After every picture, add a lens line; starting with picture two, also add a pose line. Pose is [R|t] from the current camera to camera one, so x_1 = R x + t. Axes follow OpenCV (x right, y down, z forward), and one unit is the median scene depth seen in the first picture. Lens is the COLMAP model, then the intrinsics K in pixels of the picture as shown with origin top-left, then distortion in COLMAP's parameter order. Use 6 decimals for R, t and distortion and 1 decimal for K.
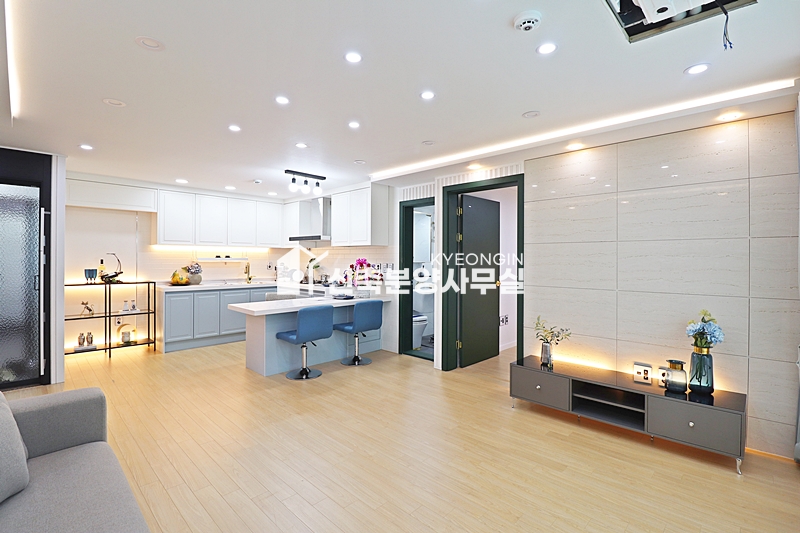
lens RADIAL K [[372.7, 0, 401.5], [0, 372.7, 259.0], [0, 0, 1]] dist [0.000647, -0.015589]
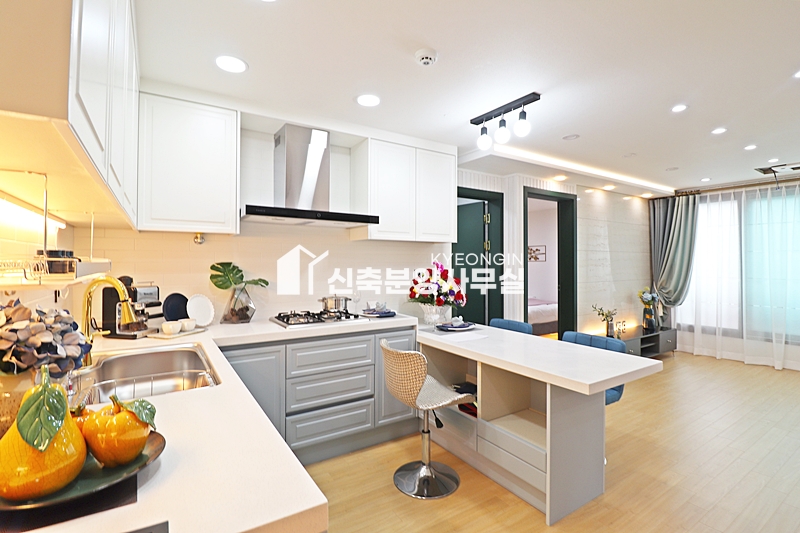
lens RADIAL K [[372.7, 0, 401.5], [0, 372.7, 259.0], [0, 0, 1]] dist [0.000647, -0.015589]
pose [[0.216726, -0.000933, 0.976232, -0.886051], [-0.001885, 0.999997, 0.001374, -0.009774], [-0.976231, -0.002138, 0.216723, 1.111316]]
